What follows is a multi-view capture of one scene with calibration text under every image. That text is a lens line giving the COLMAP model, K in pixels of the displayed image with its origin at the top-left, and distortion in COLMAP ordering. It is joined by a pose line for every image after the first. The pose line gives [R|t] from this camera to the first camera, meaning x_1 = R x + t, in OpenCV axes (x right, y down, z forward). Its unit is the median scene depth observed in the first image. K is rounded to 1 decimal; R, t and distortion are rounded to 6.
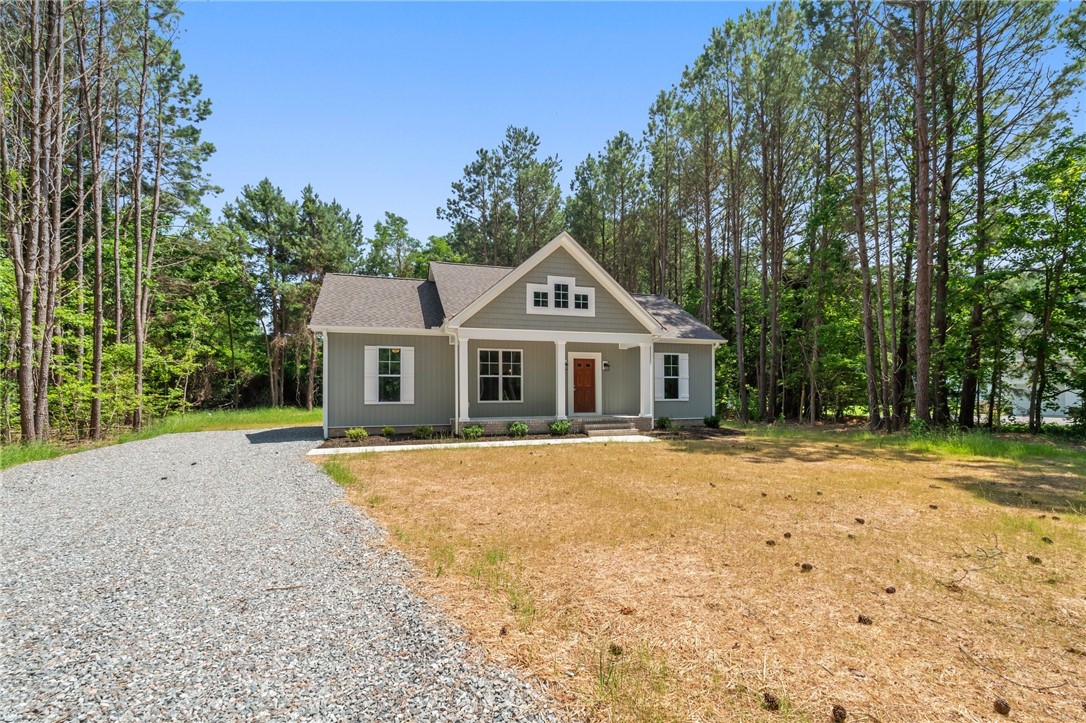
lens RADIAL K [[495.4, 0, 542.7], [0, 495.4, 390.3], [0, 0, 1]] dist [-0.002504, -0.000262]
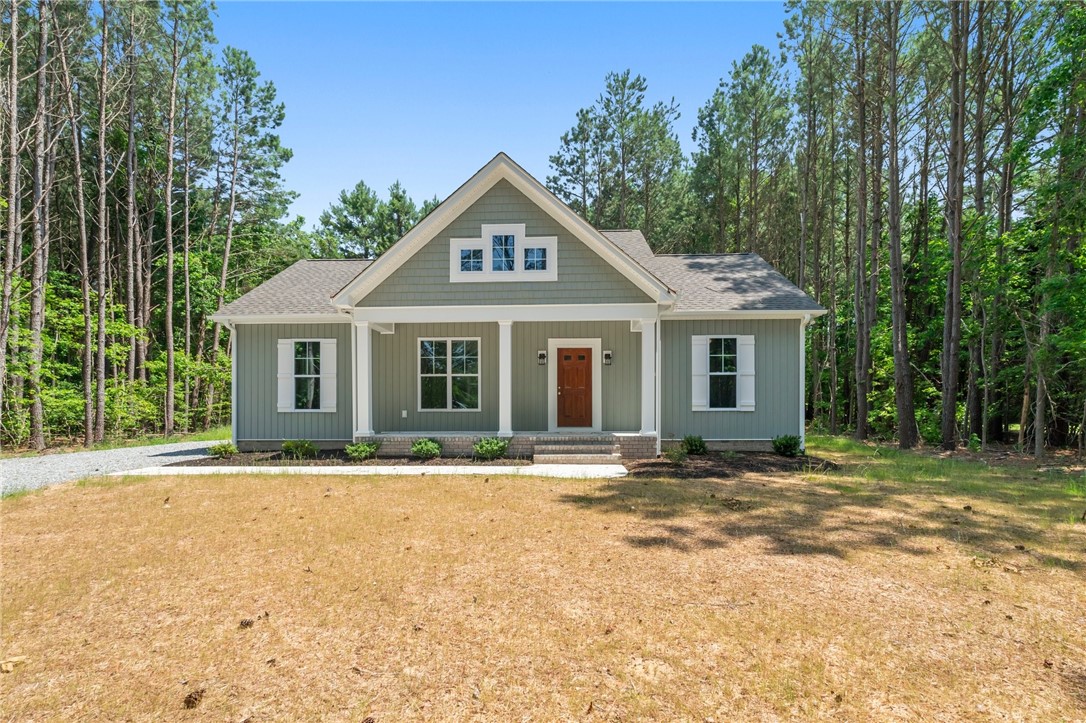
lens RADIAL K [[530.9, 0, 543.2], [0, 530.9, 405.5], [0, 0, 1]] dist [0.002850, 0.000312]
pose [[0.935299, 0.002469, -0.353850, 0.282567], [0.000533, 0.999965, 0.008387, 0.008486], [0.353858, -0.008032, 0.935265, 0.282646]]
